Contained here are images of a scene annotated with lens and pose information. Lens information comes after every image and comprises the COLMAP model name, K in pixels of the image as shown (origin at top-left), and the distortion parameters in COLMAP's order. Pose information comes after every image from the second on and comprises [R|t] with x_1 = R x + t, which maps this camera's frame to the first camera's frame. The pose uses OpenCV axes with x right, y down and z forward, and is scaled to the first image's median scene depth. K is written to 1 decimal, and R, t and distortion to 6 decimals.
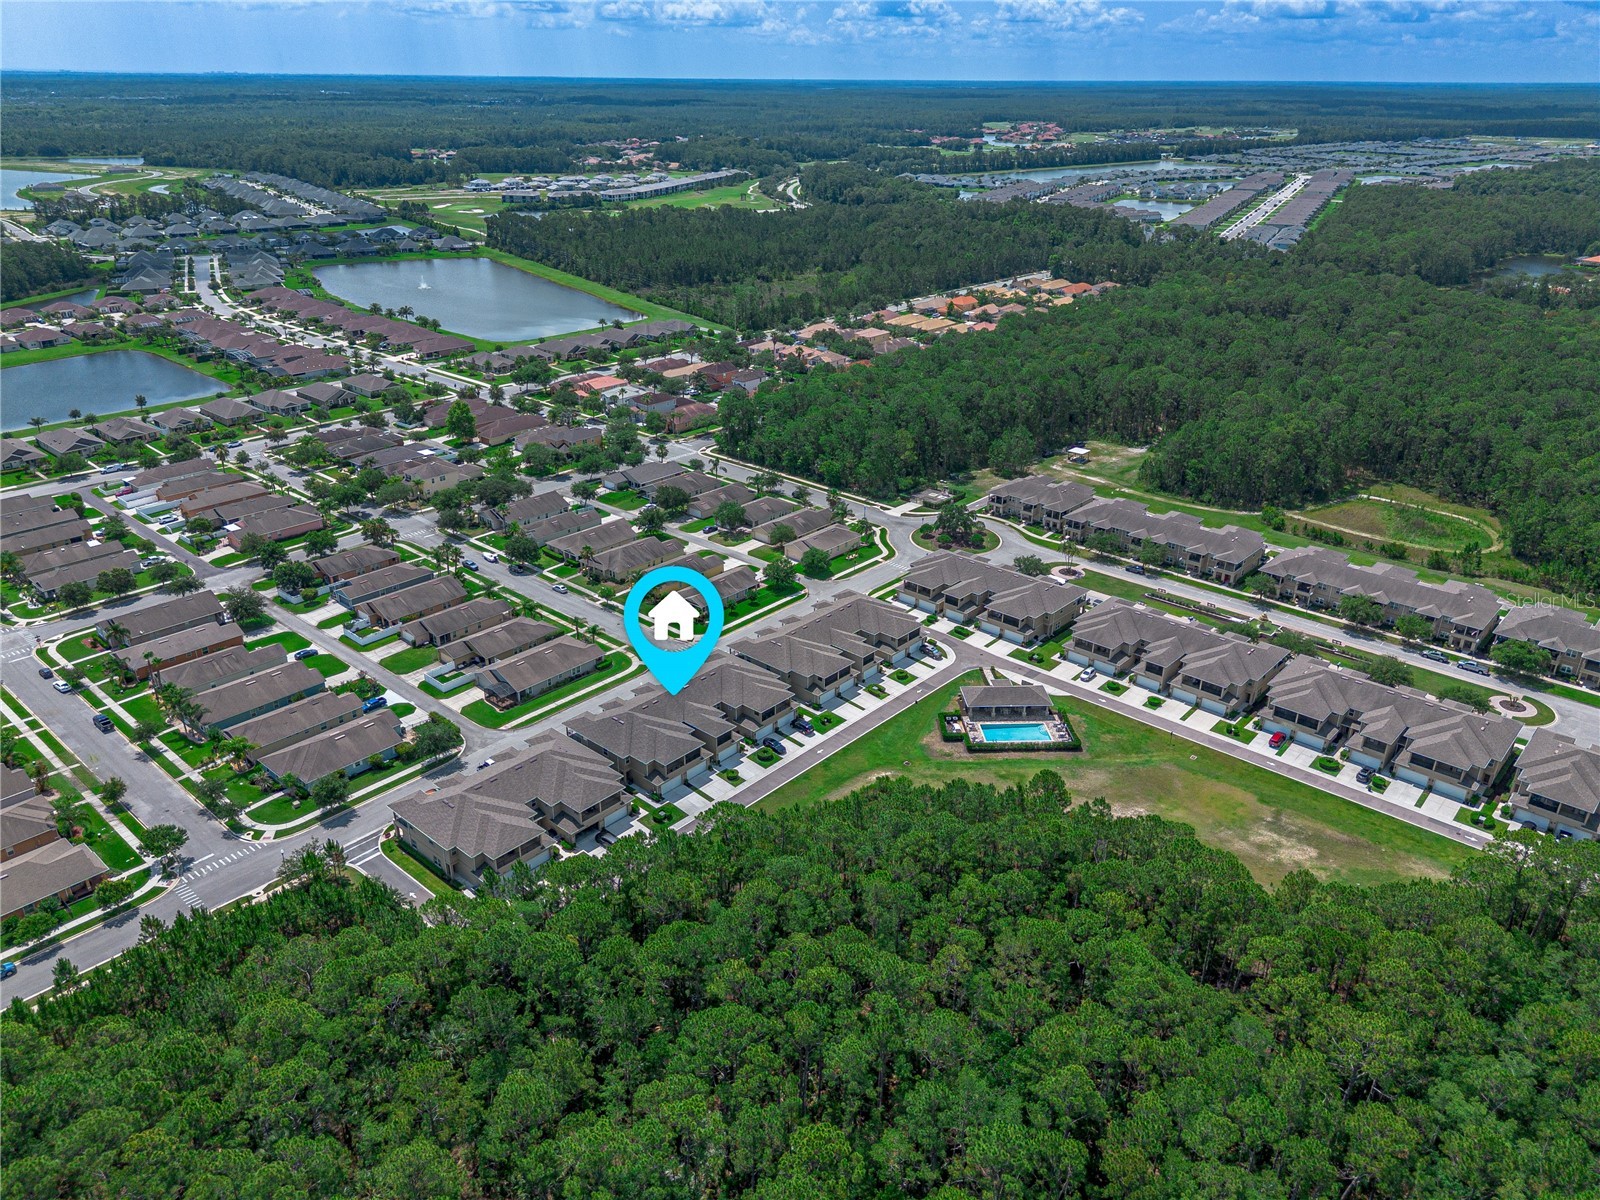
lens RADIAL K [[1127.6, 0, 800.0], [0, 1127.6, 600.0], [0, 0, 1]] dist [0.076262, -0.076431]
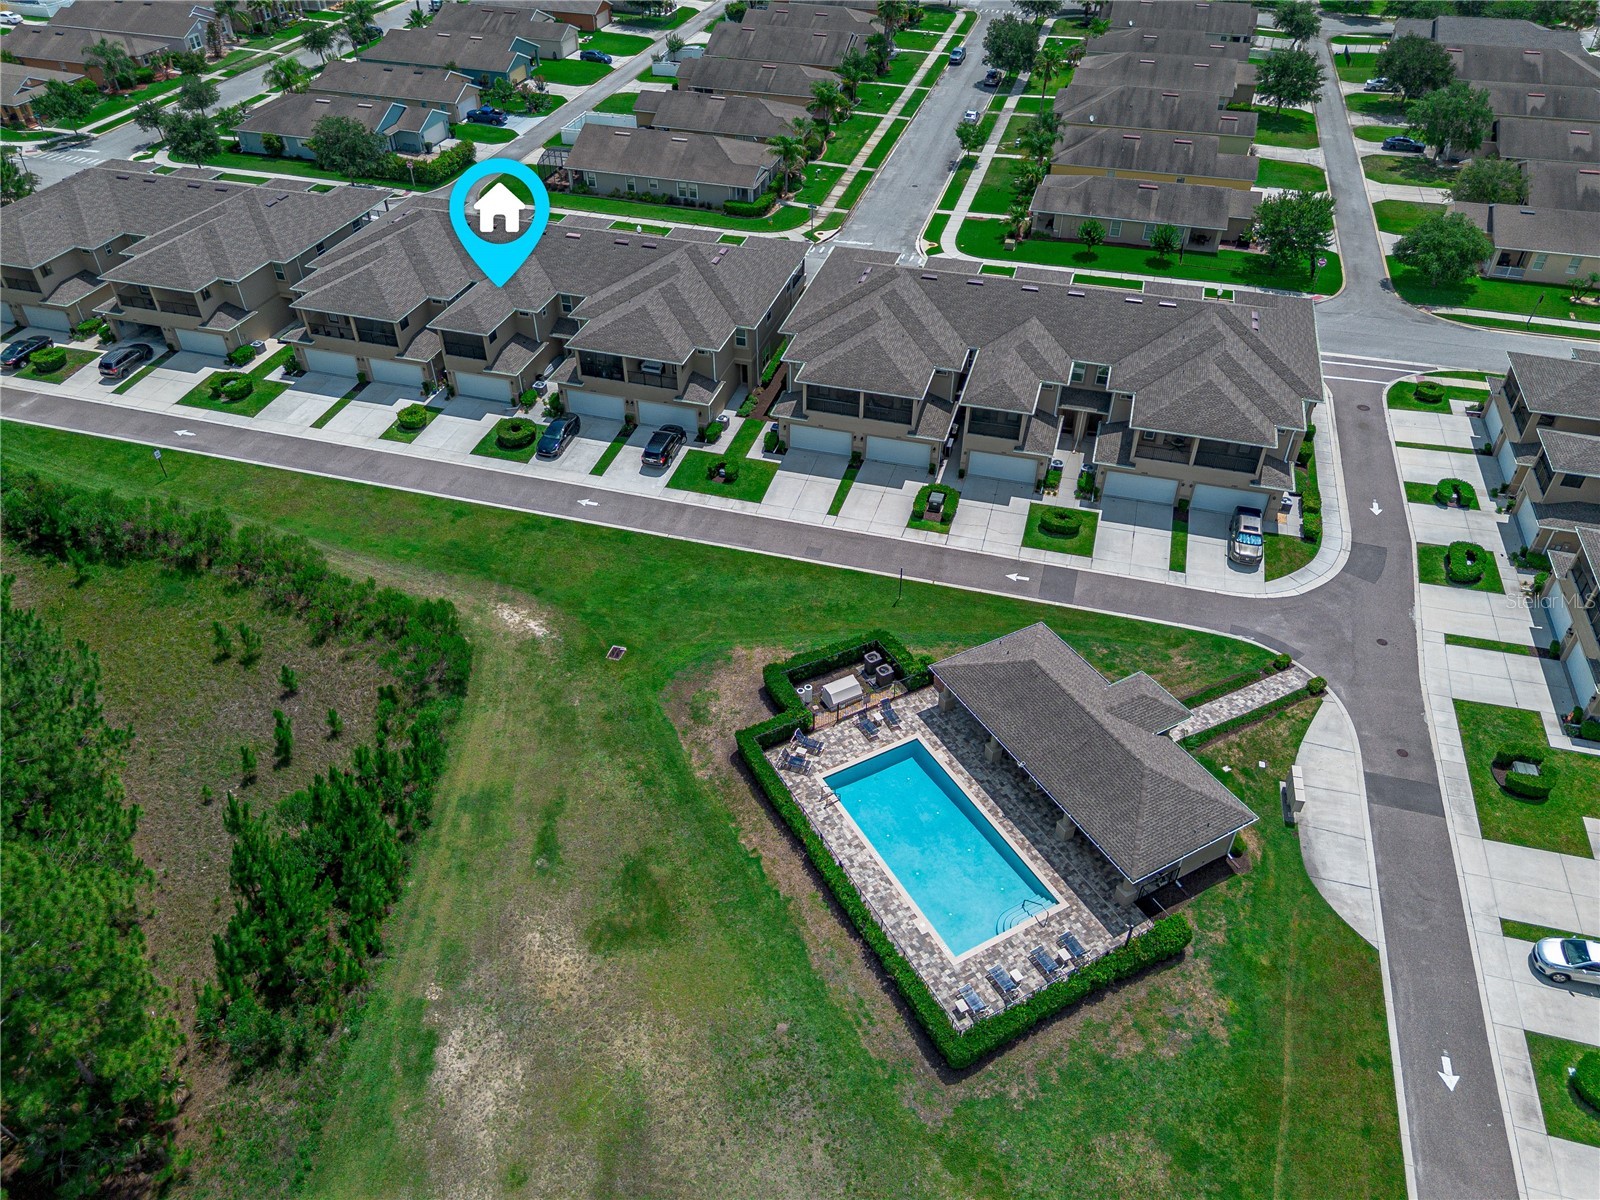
lens RADIAL K [[1127.6, 0, 800.0], [0, 1127.6, 600.0], [0, 0, 1]] dist [0.076262, -0.076431]
pose [[0.434315, 0.568958, -0.698324, 0.307685], [-0.375138, 0.819079, 0.434029, -0.031550], [0.818927, 0.073463, 0.569176, 0.759249]]
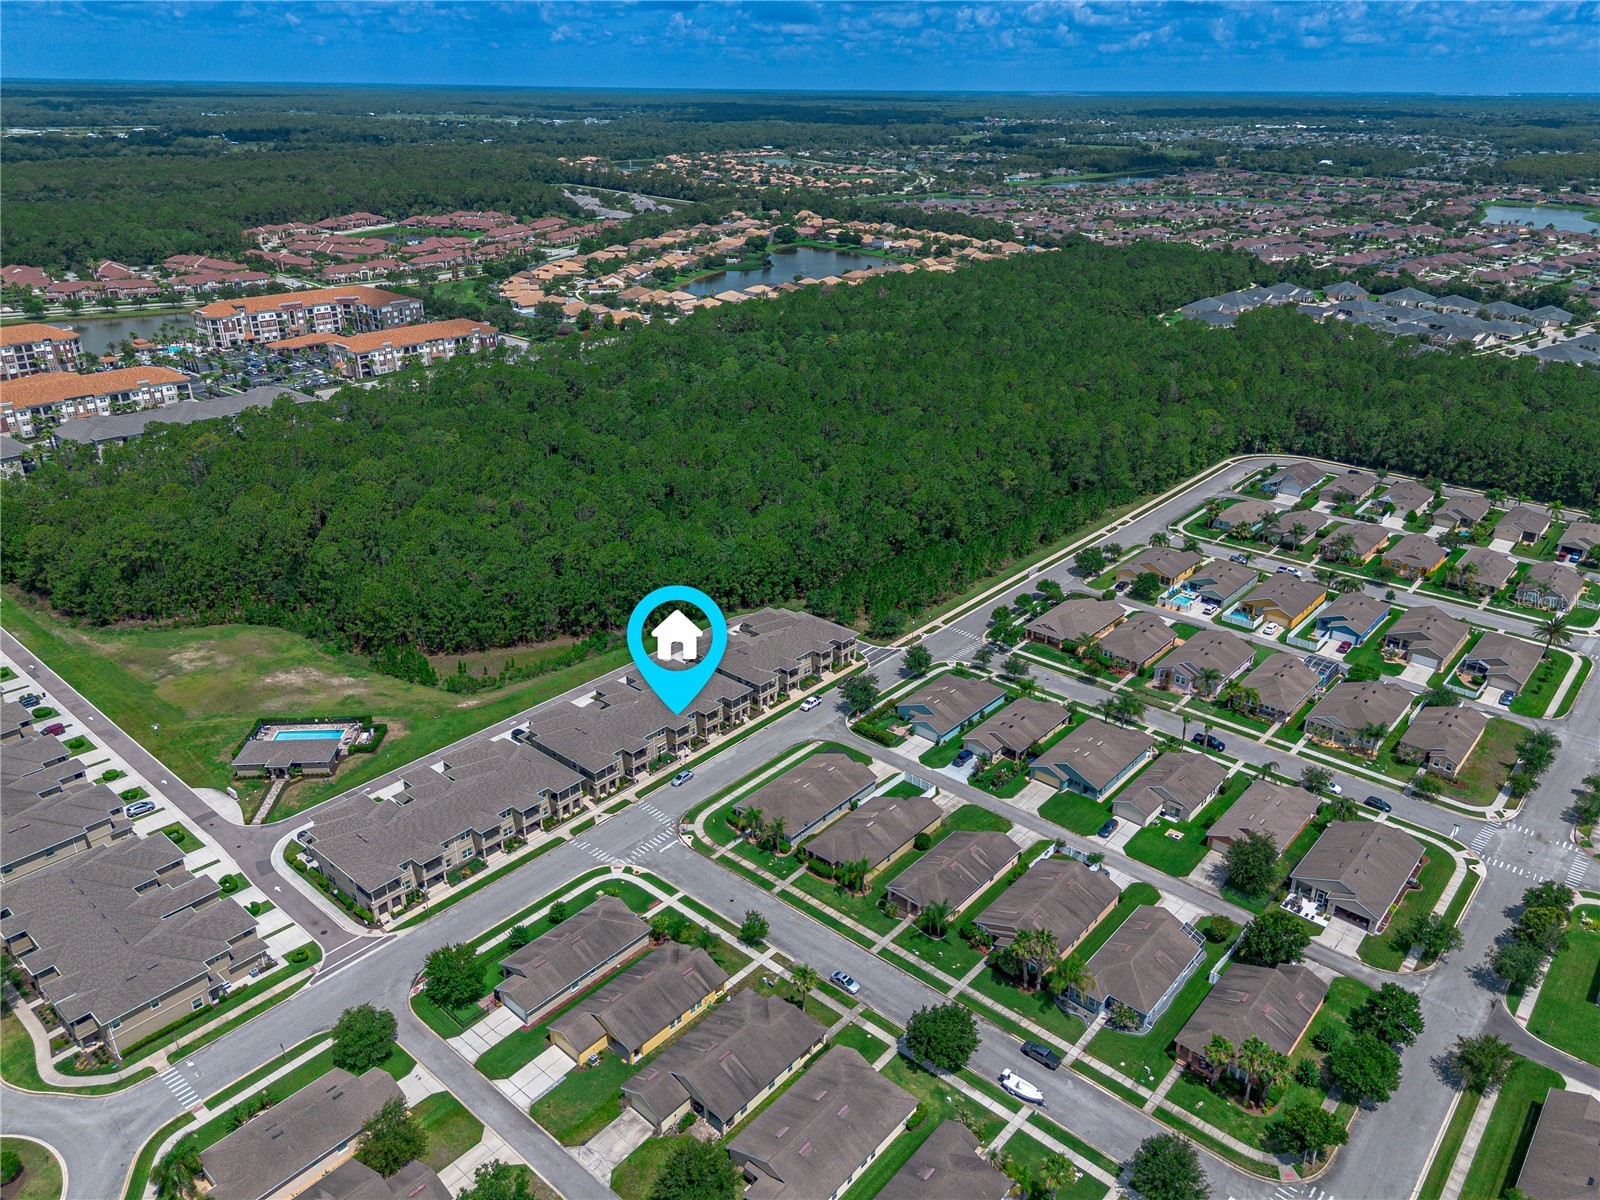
lens RADIAL K [[1127.6, 0, 800.0], [0, 1127.6, 600.0], [0, 0, 1]] dist [0.076262, -0.076431]
pose [[-0.999792, -0.009965, -0.017771, -0.209364], [-0.019955, 0.654867, 0.755481, -0.680391], [0.004109, 0.755679, -0.654930, 1.457030]]
